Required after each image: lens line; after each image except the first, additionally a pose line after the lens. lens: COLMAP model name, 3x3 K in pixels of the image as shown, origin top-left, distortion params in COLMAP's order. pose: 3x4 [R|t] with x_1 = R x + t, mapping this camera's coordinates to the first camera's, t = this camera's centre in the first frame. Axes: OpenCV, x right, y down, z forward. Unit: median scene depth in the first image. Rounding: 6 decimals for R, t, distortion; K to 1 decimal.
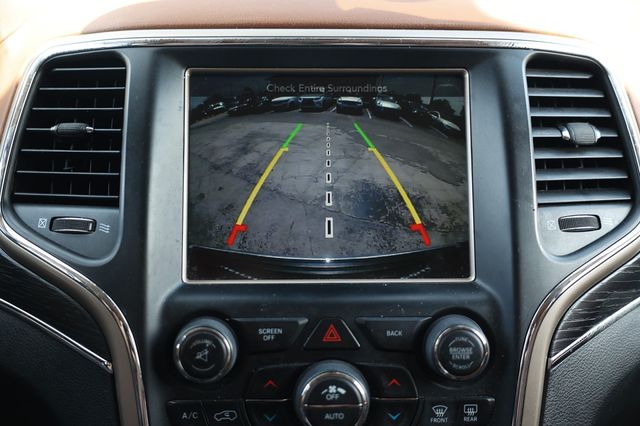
lens RADIAL K [[790.3, 0, 314.9], [0, 790.3, 211.2], [0, 0, 1]] dist [0.024848, 0.000000]
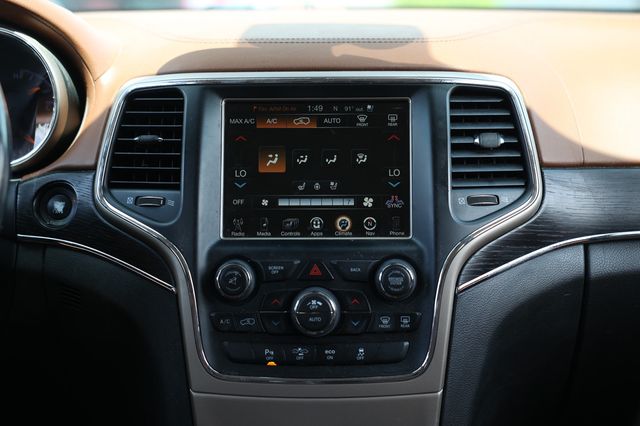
lens RADIAL K [[1338.7, 0, 318.0], [0, 1338.7, 215.4], [0, 0, 1]] dist [0.216994, 0.000000]
pose [[0.997147, -0.000486, -0.075476, 0.218855], [-0.001635, 0.999605, -0.028047, 0.117630], [0.075460, 0.028091, 0.996753, -1.584124]]
